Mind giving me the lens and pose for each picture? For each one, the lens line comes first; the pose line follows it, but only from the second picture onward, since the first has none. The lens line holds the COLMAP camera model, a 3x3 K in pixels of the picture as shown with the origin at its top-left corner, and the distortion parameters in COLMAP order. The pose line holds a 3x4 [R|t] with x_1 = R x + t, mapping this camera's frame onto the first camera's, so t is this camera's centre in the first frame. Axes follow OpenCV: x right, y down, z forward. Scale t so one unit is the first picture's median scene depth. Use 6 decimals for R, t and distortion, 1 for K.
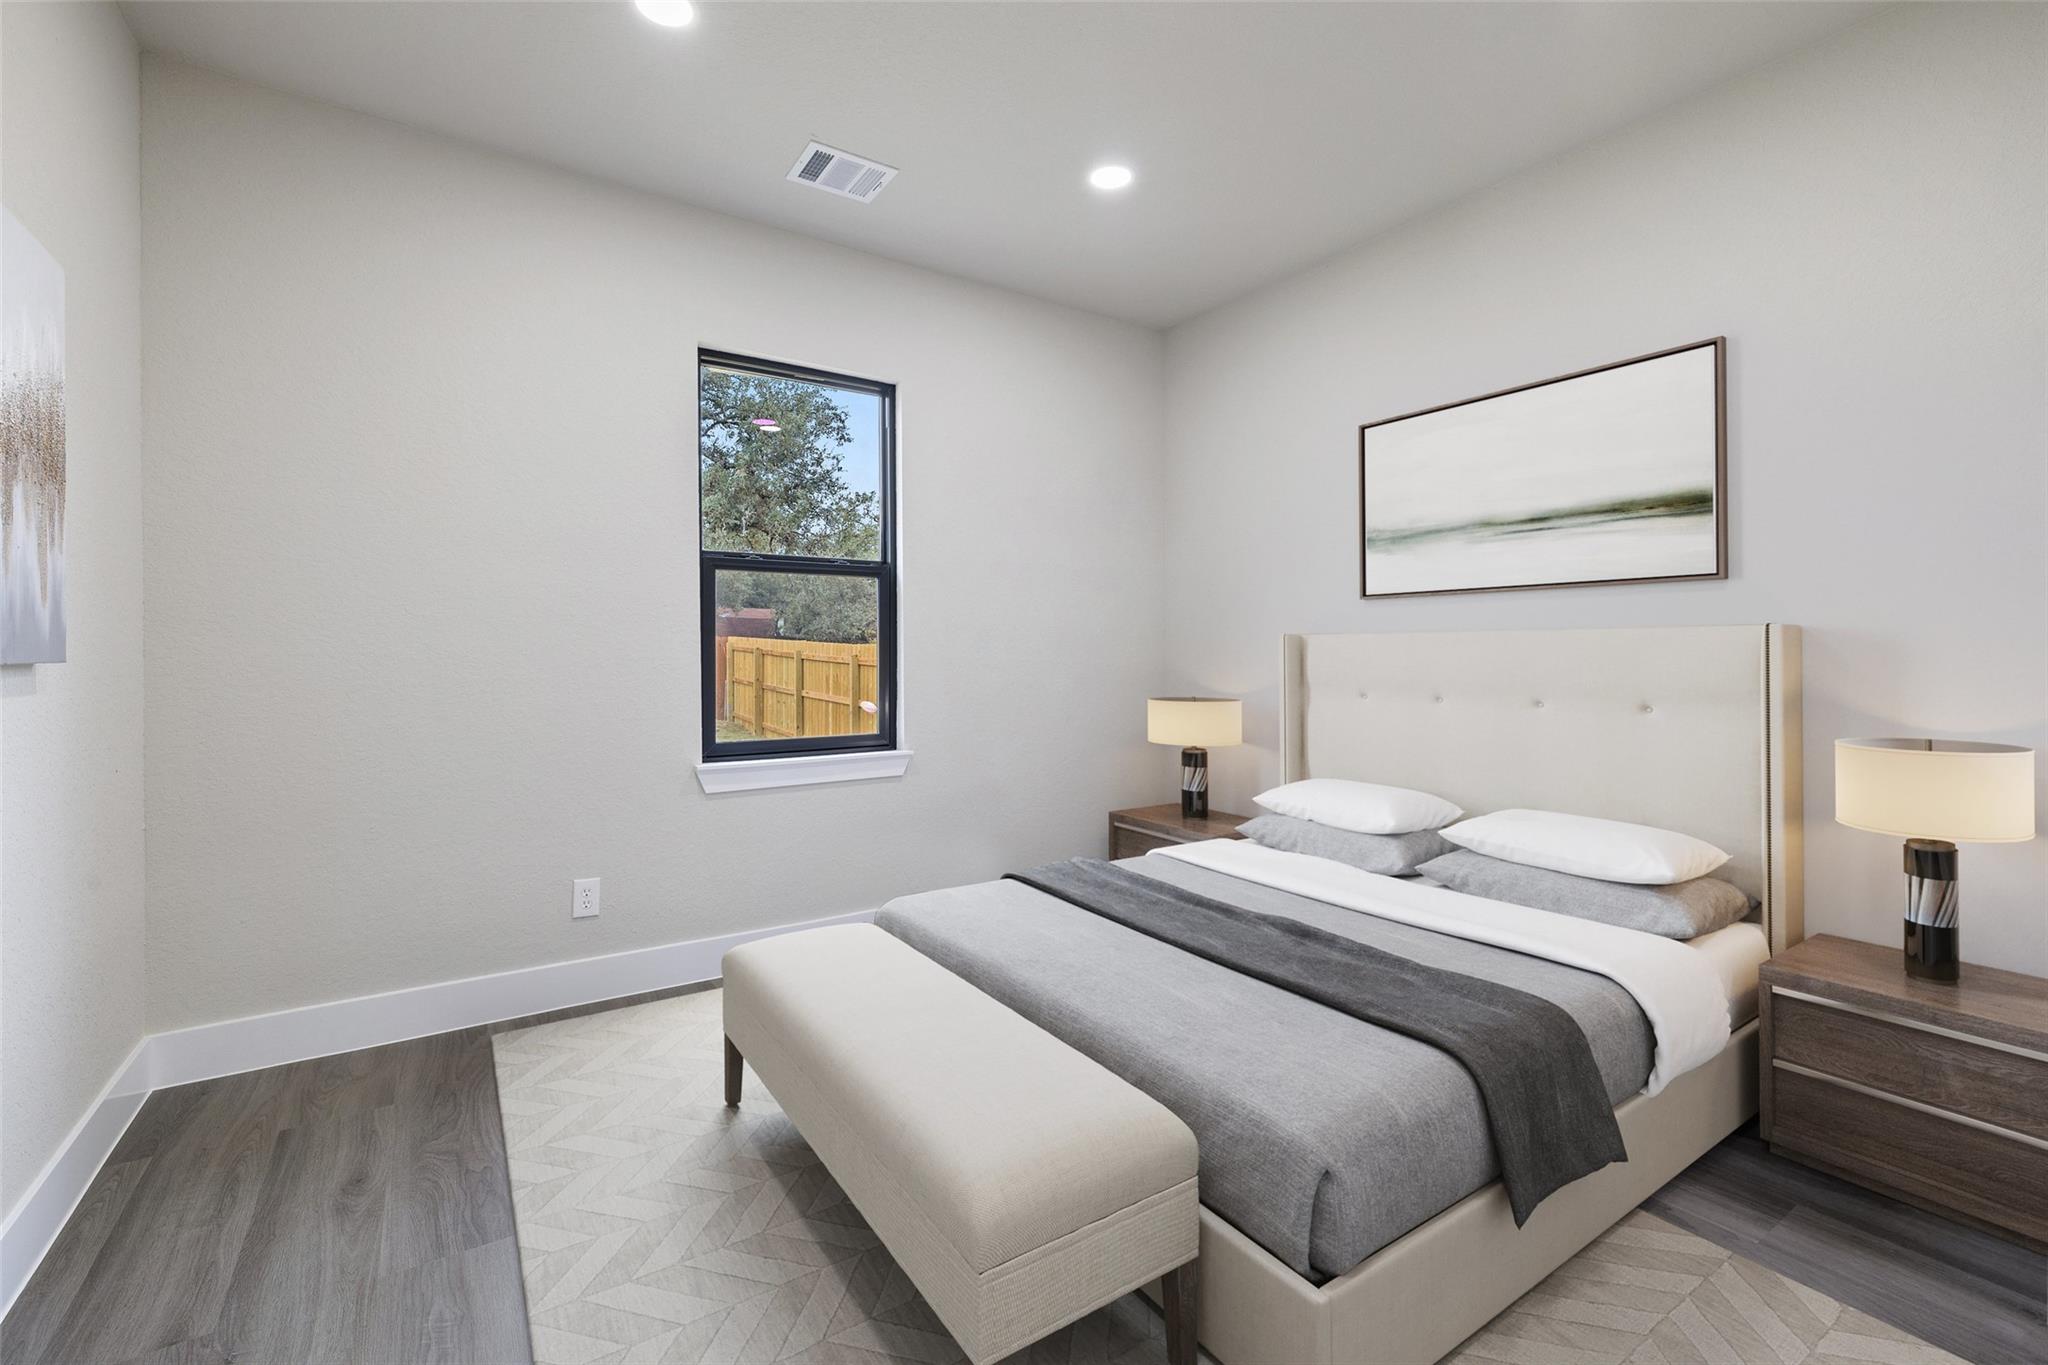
lens RADIAL K [[850.0, 0, 1030.0], [0, 850.0, 674.4], [0, 0, 1]] dist [0.006180, 0.000184]
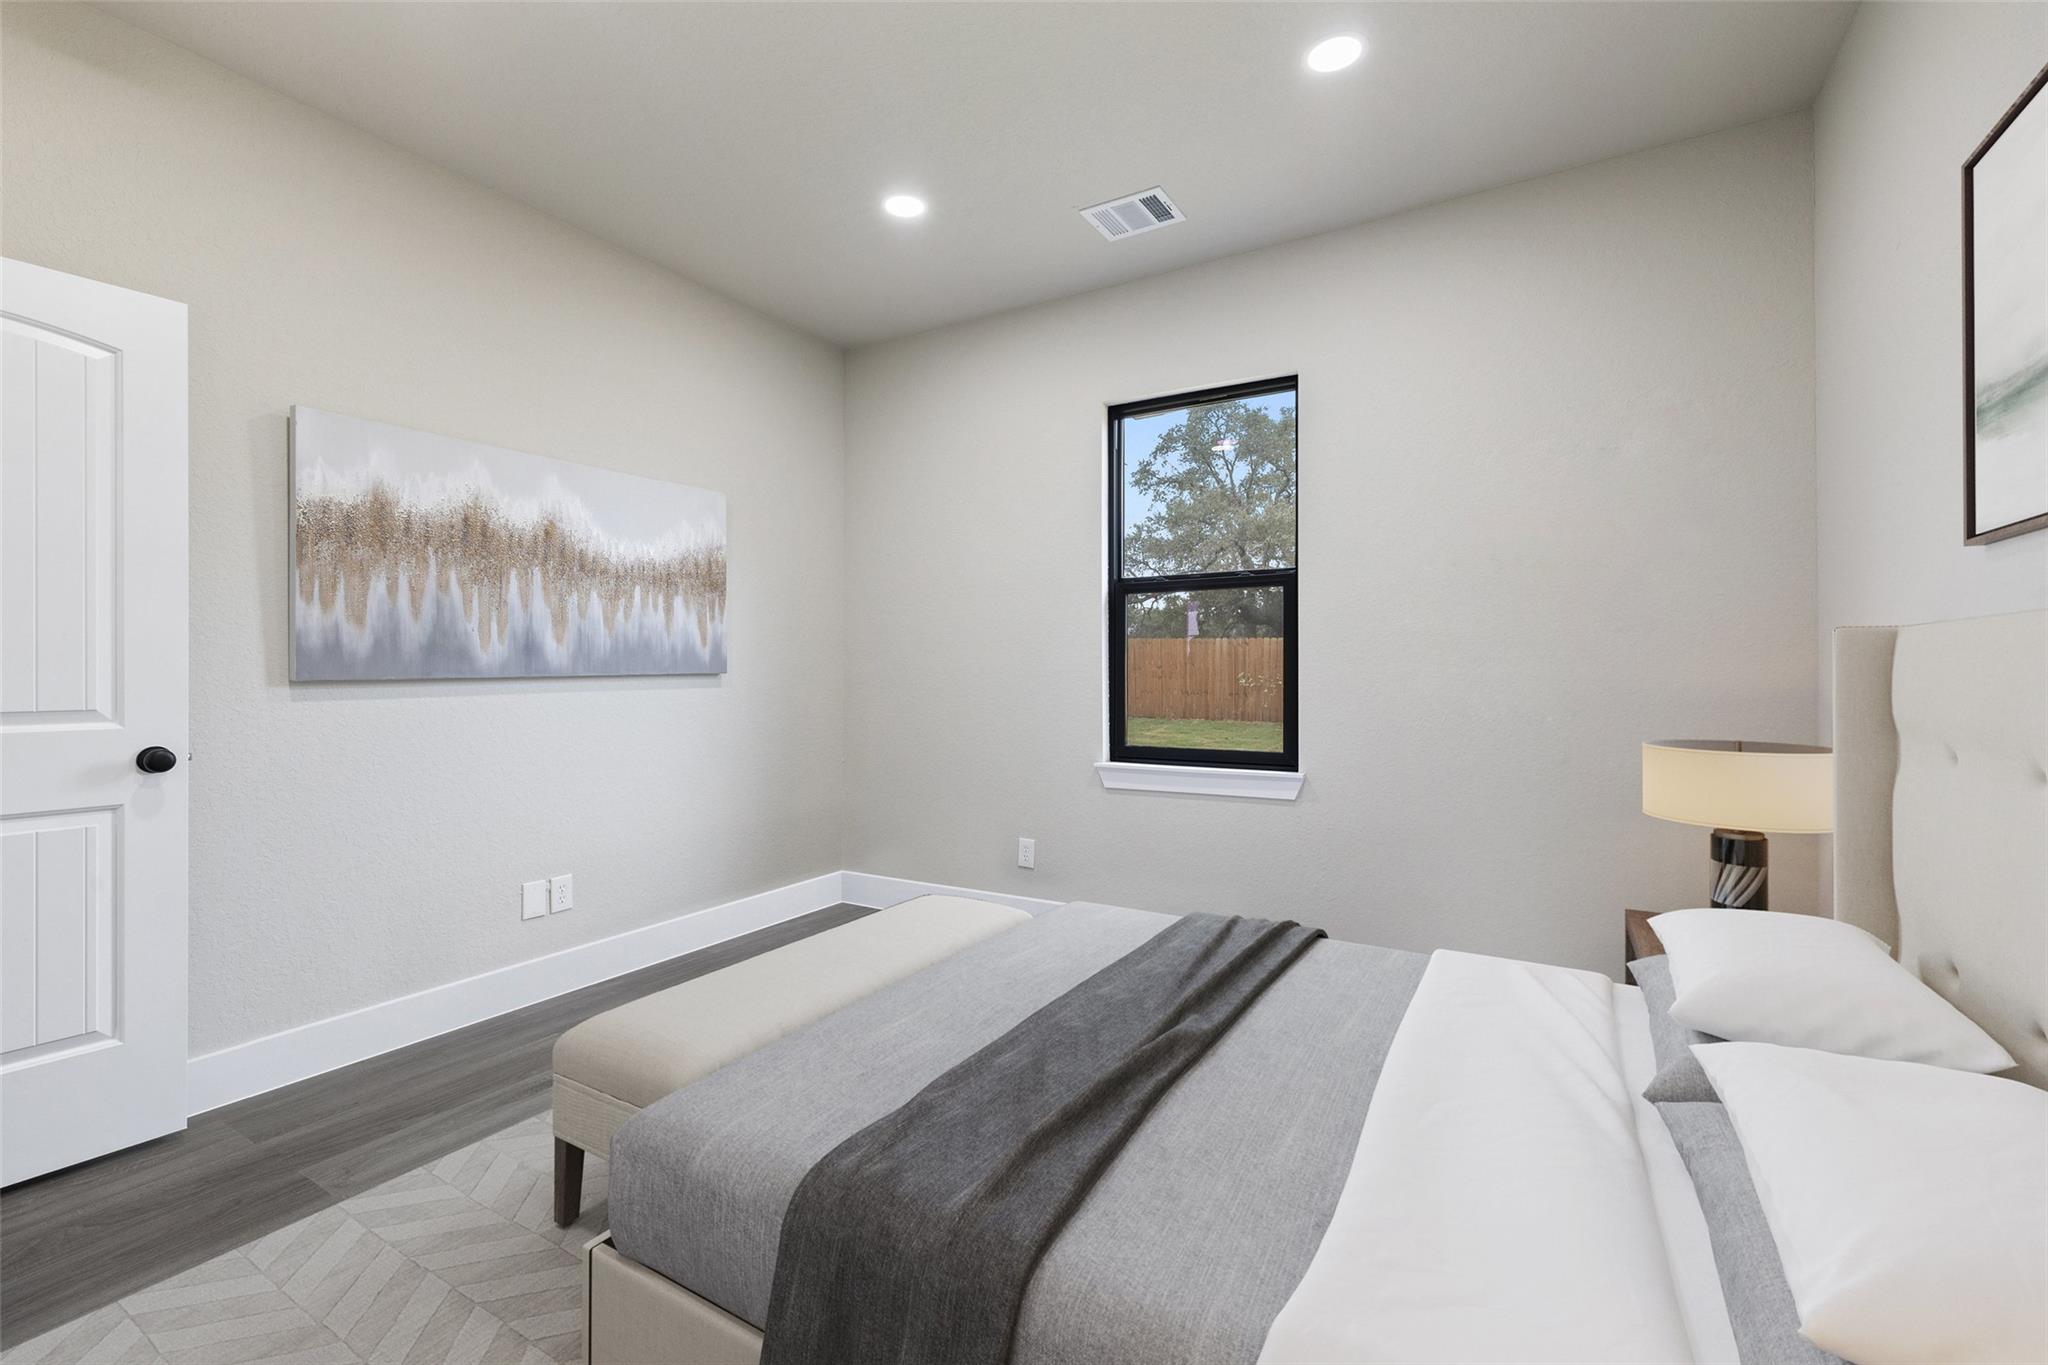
lens RADIAL K [[850.0, 0, 1030.0], [0, 850.0, 674.4], [0, 0, 1]] dist [0.006180, 0.000184]
pose [[0.448120, 0.006201, -0.893952, 0.598585], [-0.017941, 0.999837, -0.002058, -0.010416], [0.893793, 0.016961, 0.448158, 0.374902]]
